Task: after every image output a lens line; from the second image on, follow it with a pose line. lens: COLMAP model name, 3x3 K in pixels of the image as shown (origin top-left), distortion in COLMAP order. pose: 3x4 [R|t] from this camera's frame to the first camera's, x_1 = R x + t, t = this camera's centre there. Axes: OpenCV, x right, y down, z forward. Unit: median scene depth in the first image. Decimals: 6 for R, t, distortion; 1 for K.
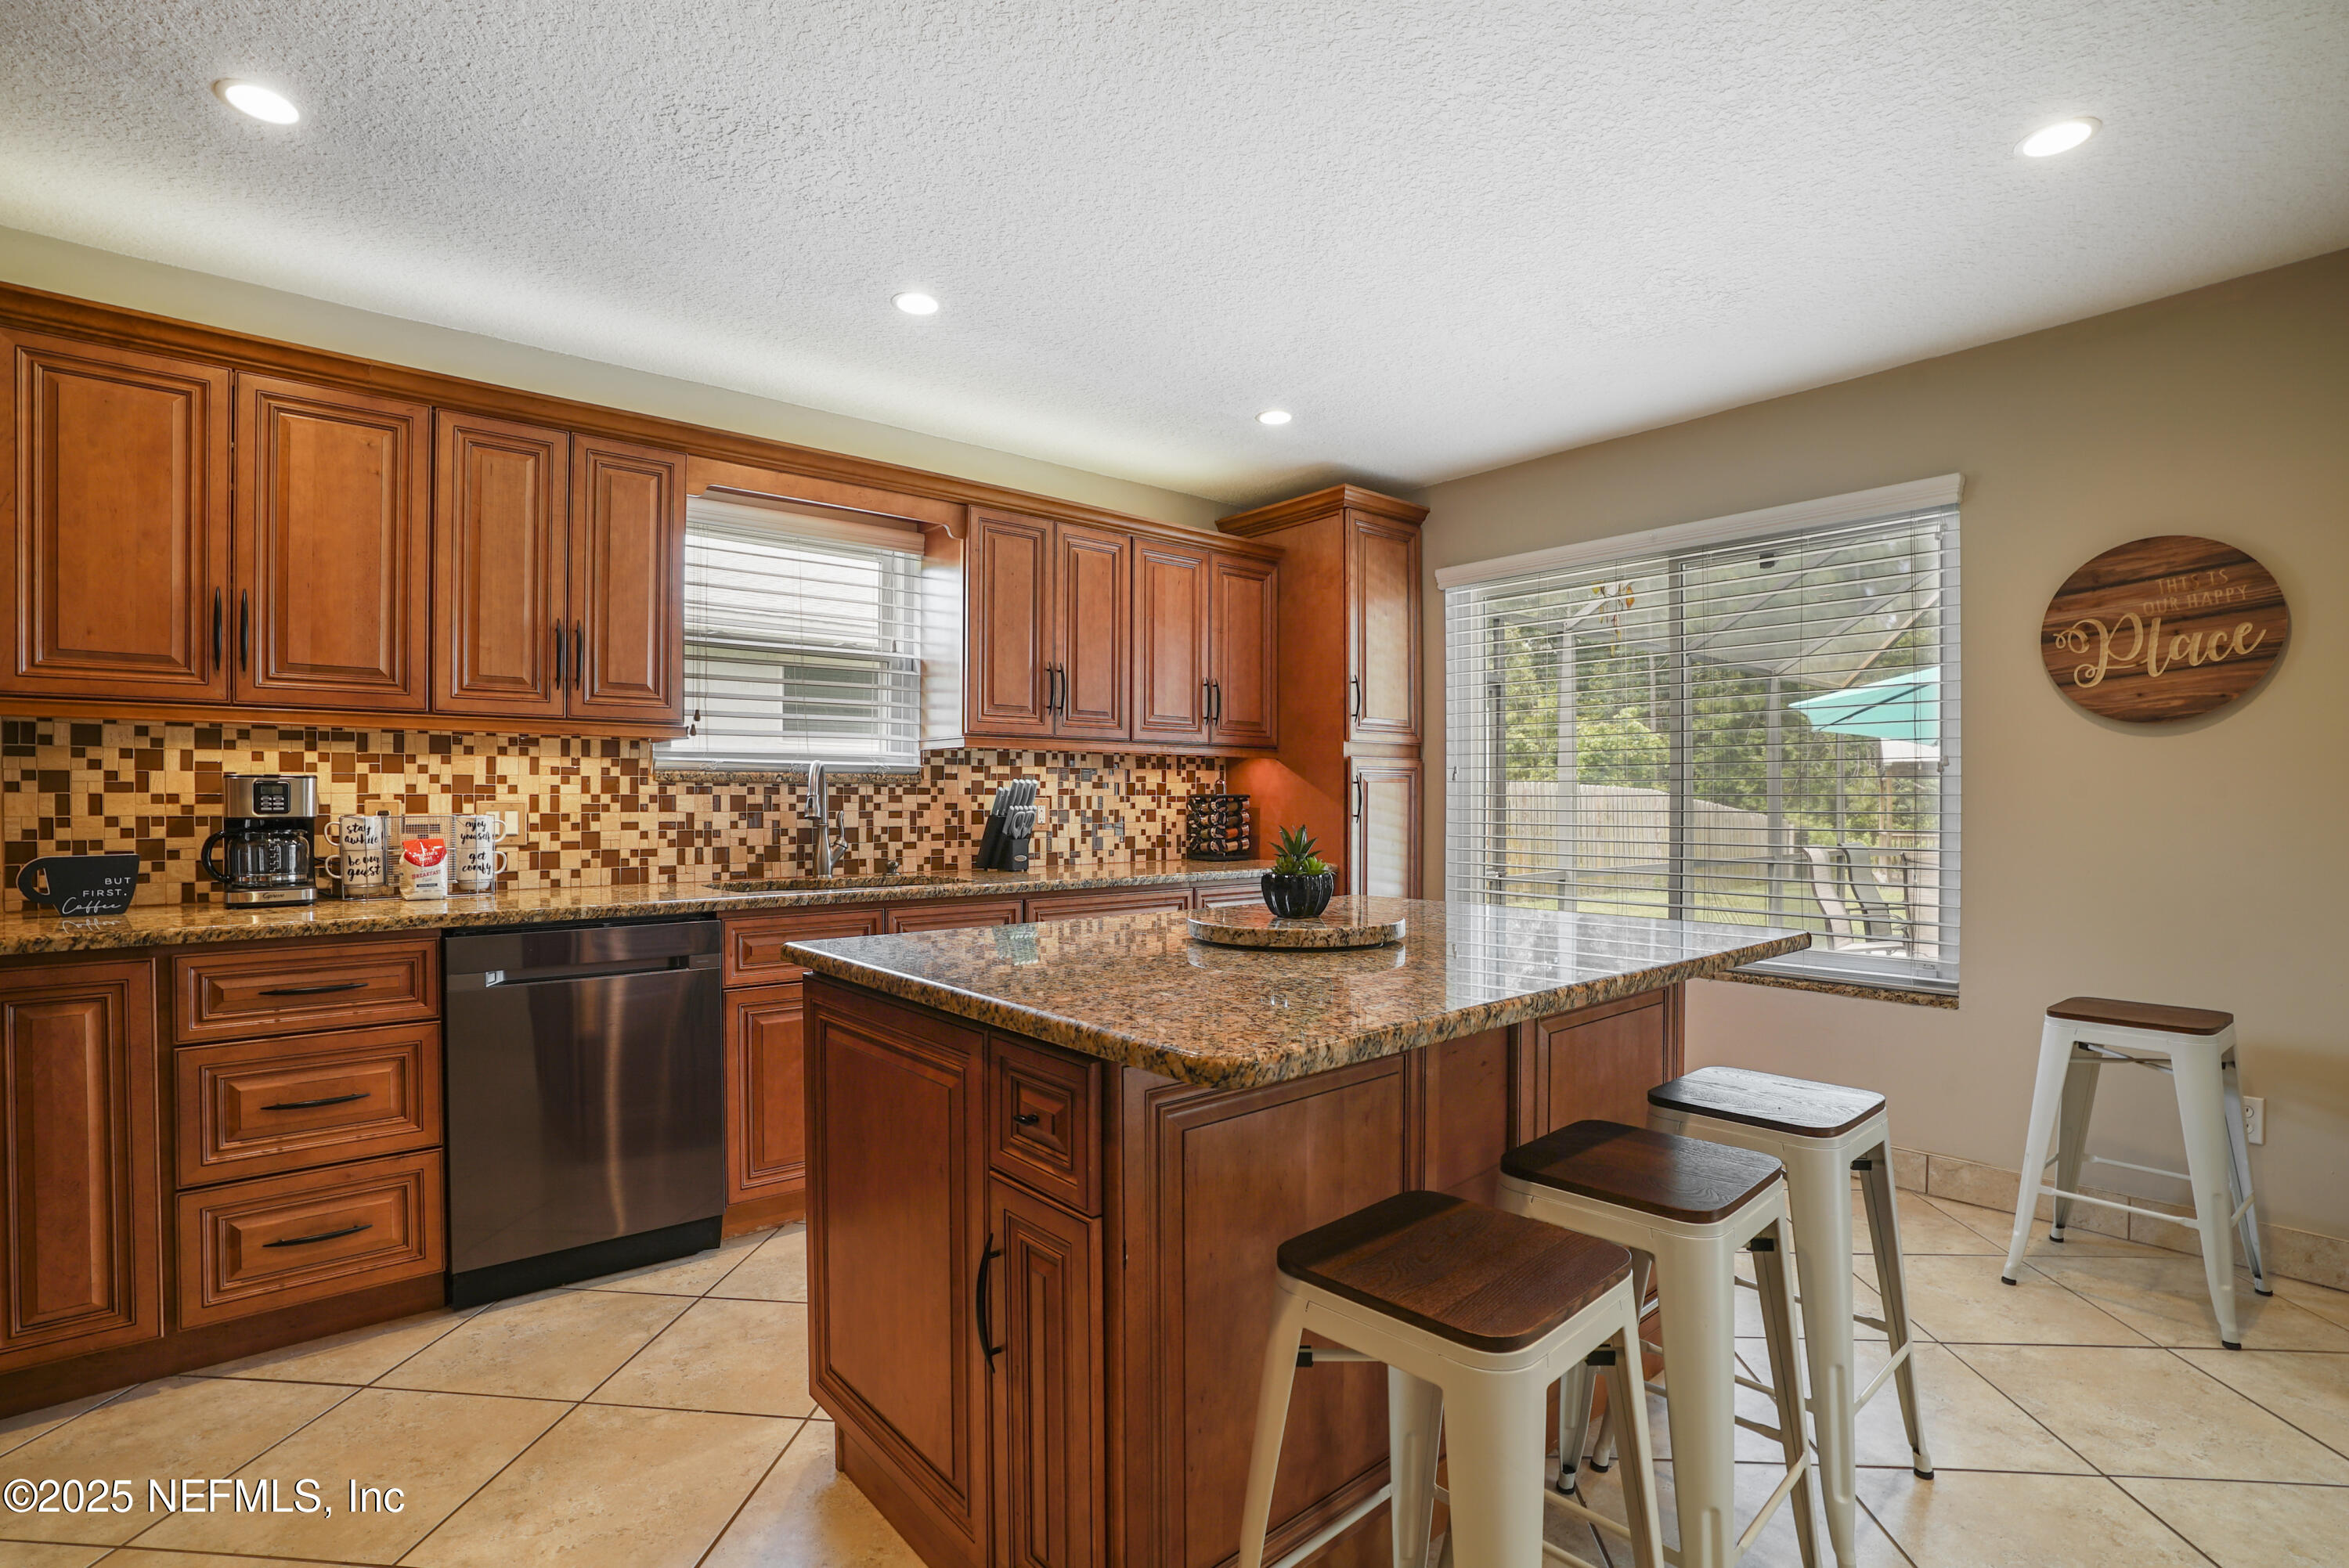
lens RADIAL K [[1097.0, 0, 1166.4], [0, 1097.0, 799.2], [0, 0, 1]] dist [-0.067264, 0.026403]
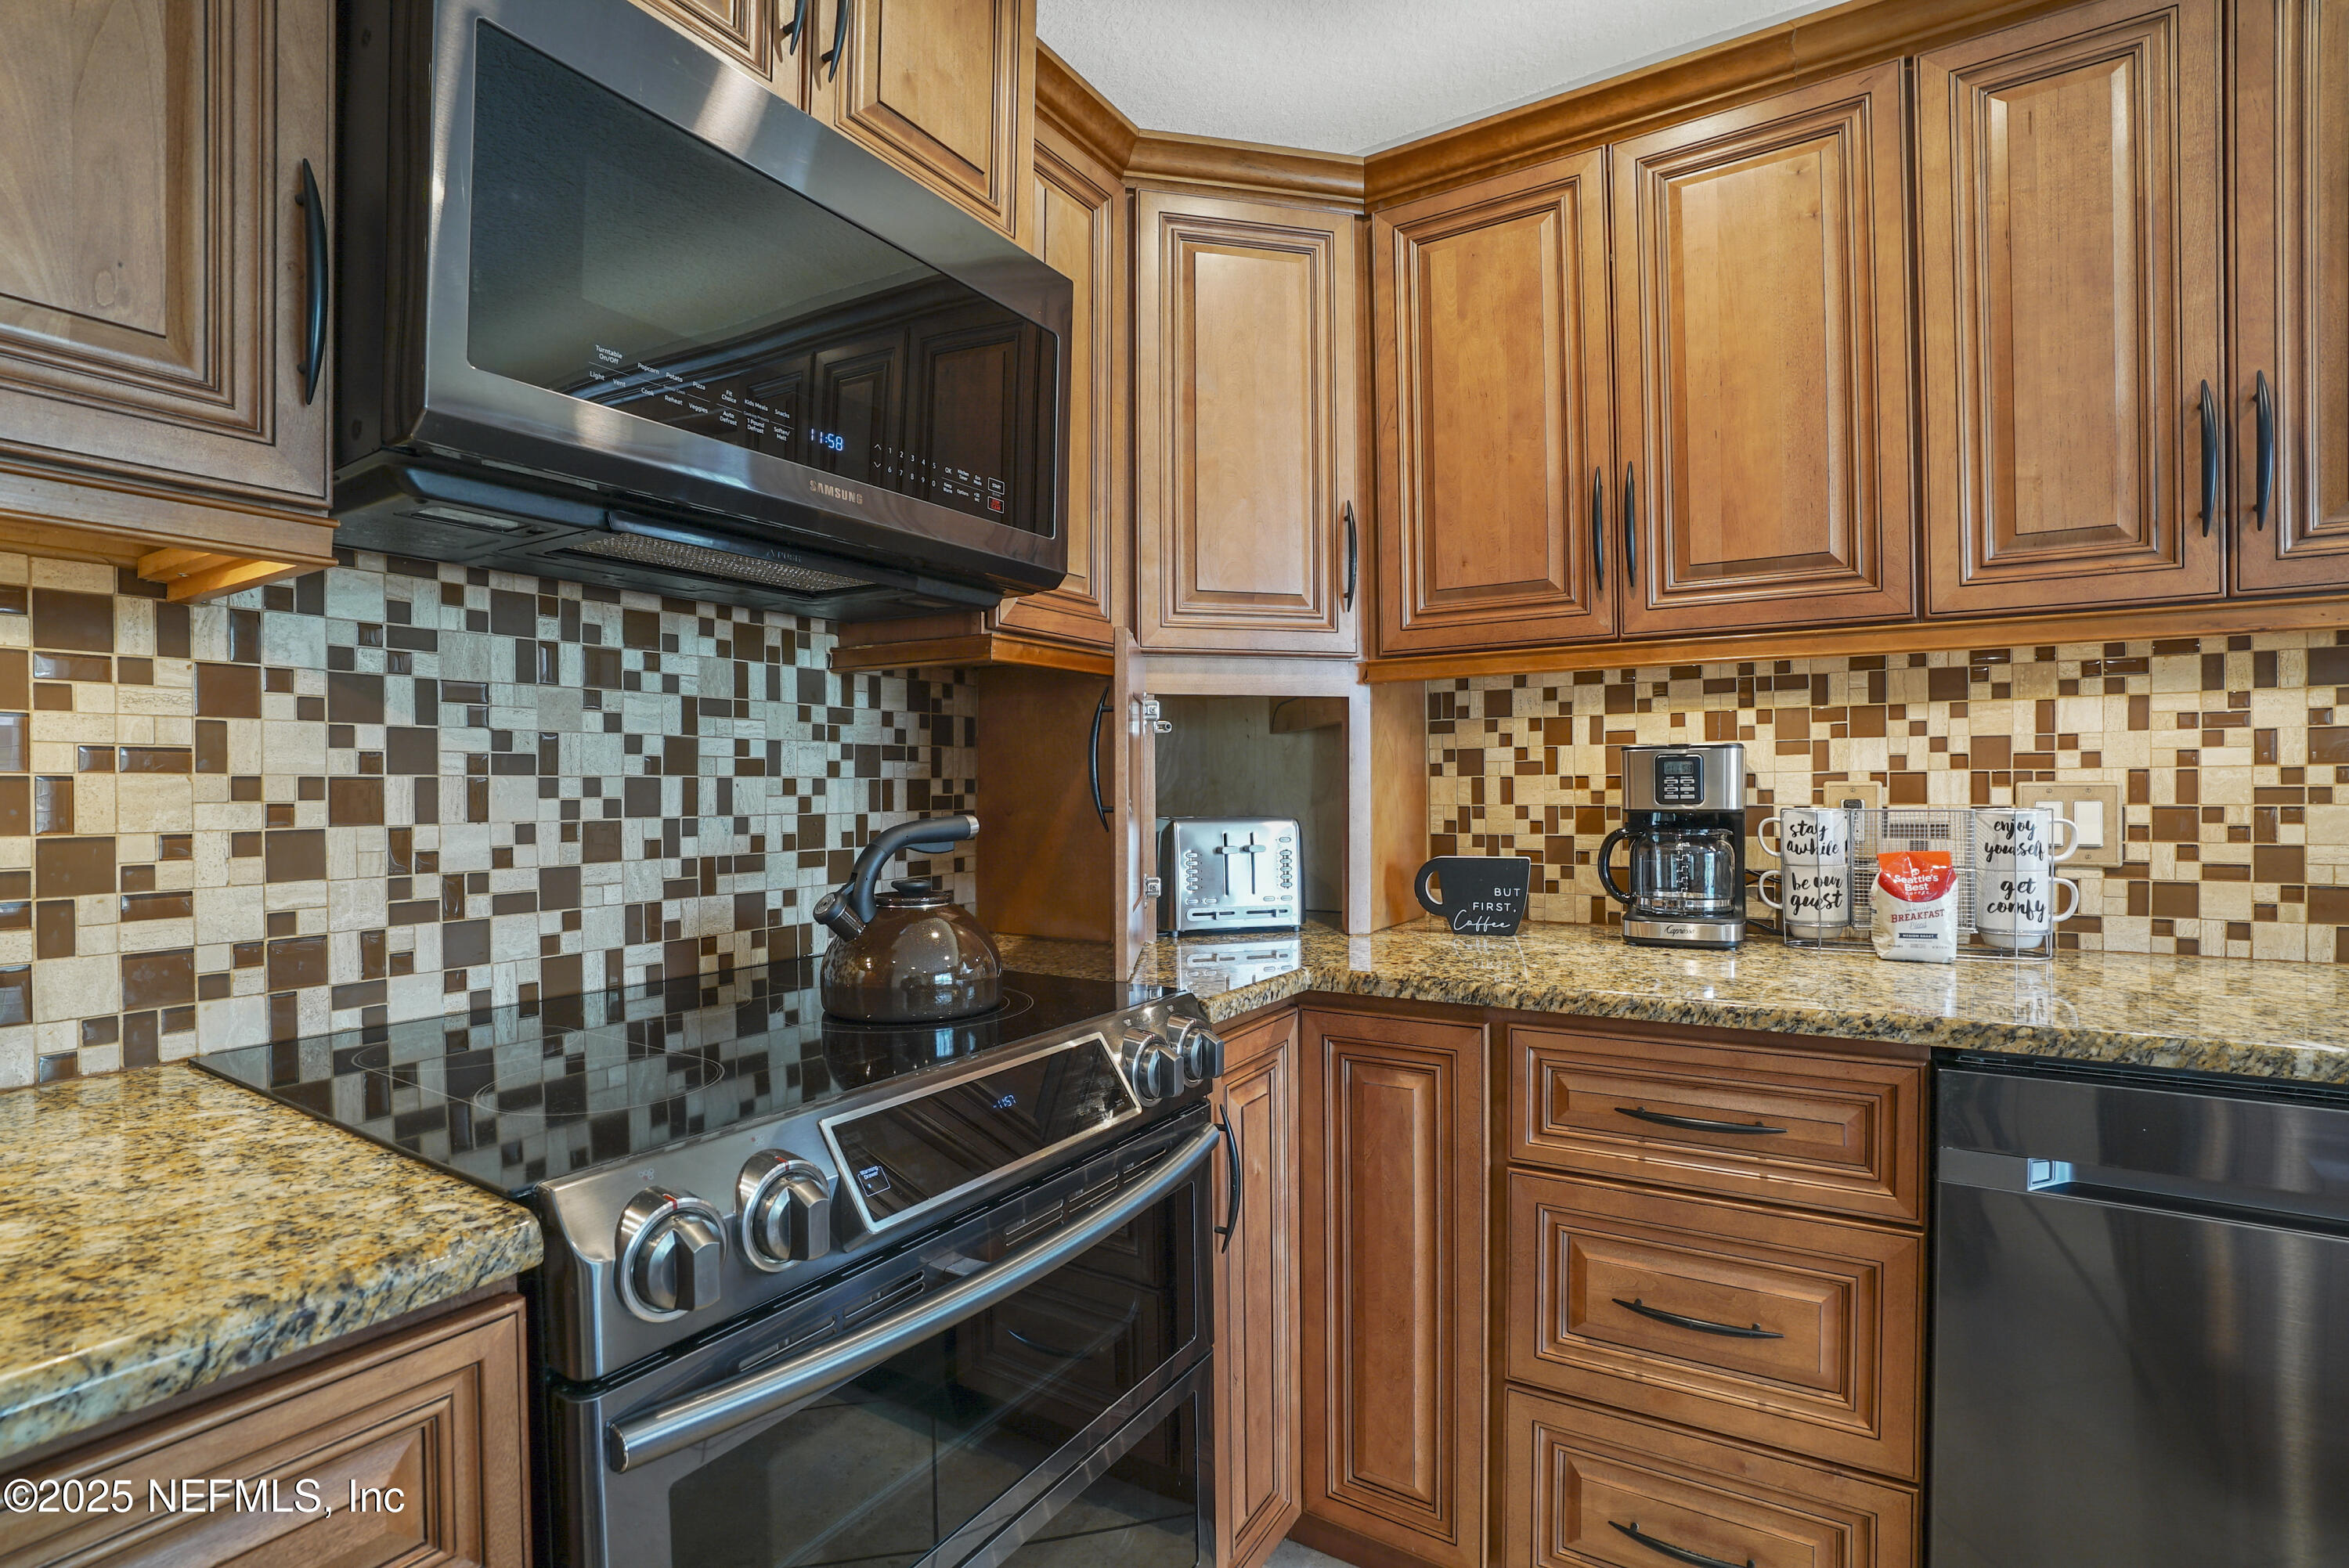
lens RADIAL K [[1097.0, 0, 1166.4], [0, 1097.0, 799.2], [0, 0, 1]] dist [-0.067264, 0.026403]
pose [[0.307922, 0.007280, -0.951384, -0.238608], [0.009478, 0.999898, 0.010719, 0.000315], [0.951364, -0.012317, 0.307821, 0.382661]]
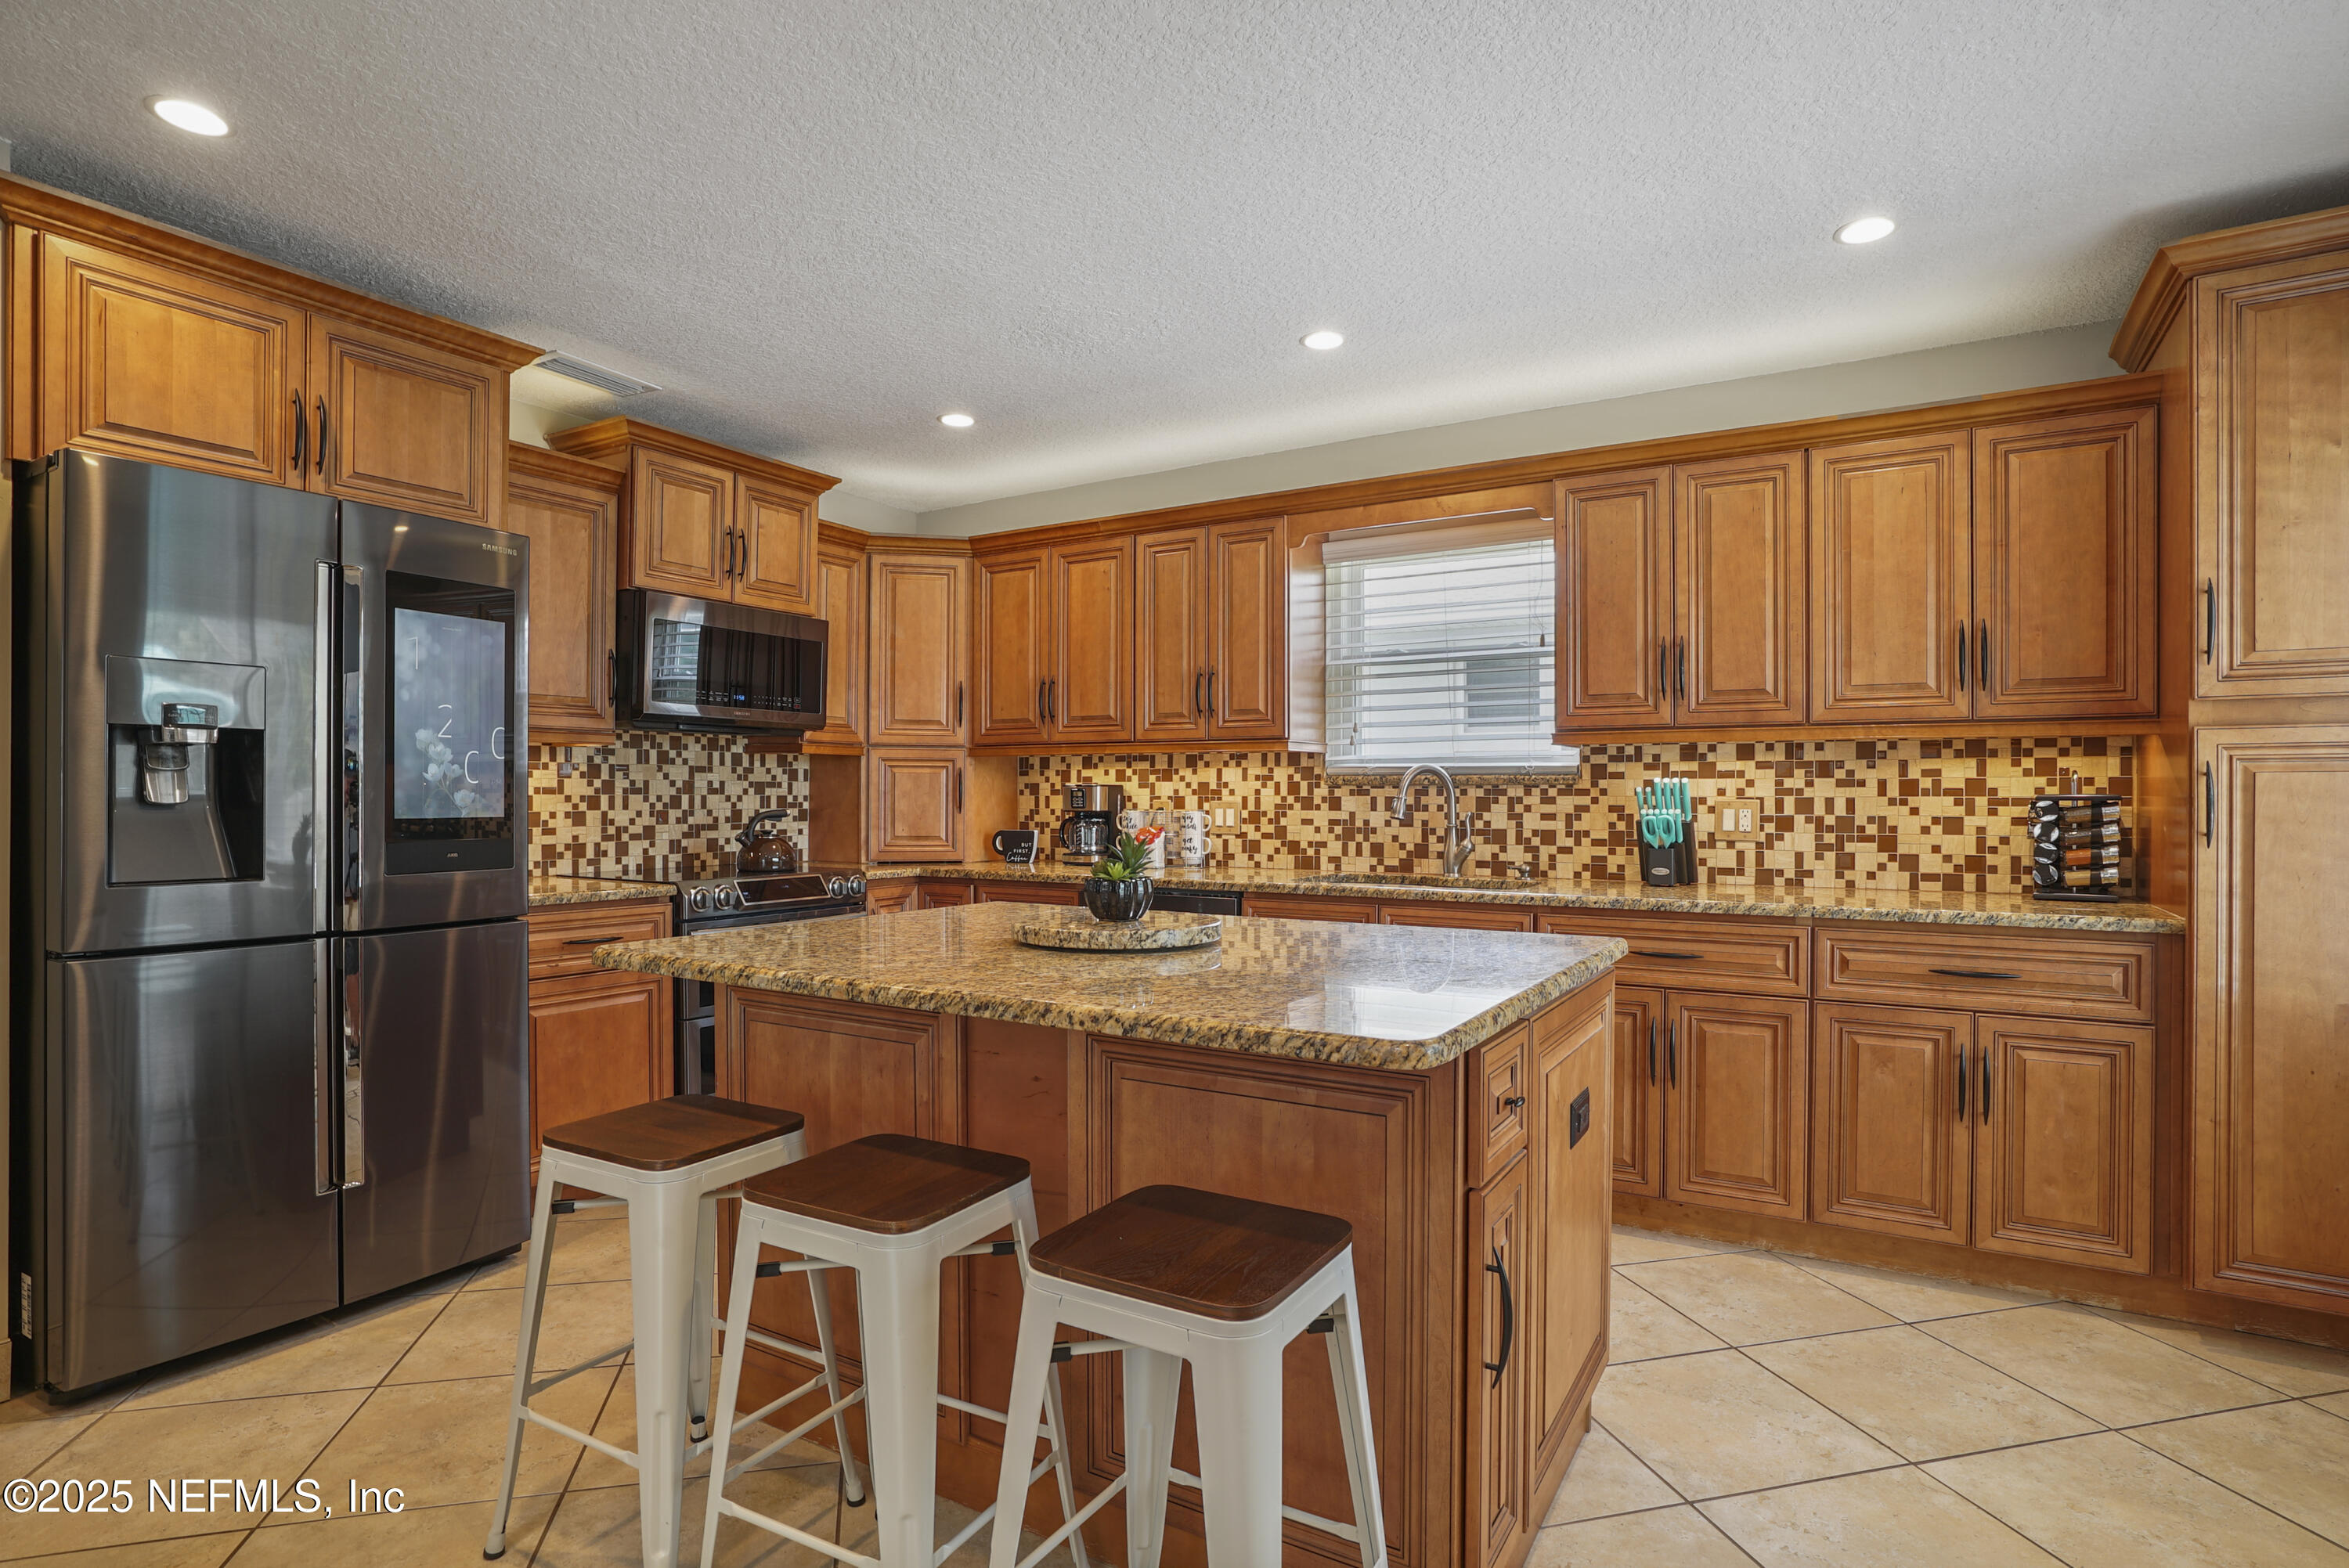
lens RADIAL K [[1199.9, 0, 1162.9], [0, 1199.9, 798.8], [0, 0, 1]] dist [-0.066991, 0.031236]
pose [[0.319329, 0.004793, -0.947632, 0.729198], [0.000306, 0.999987, 0.005160, -0.008351], [0.947644, -0.001937, 0.319323, 0.409879]]
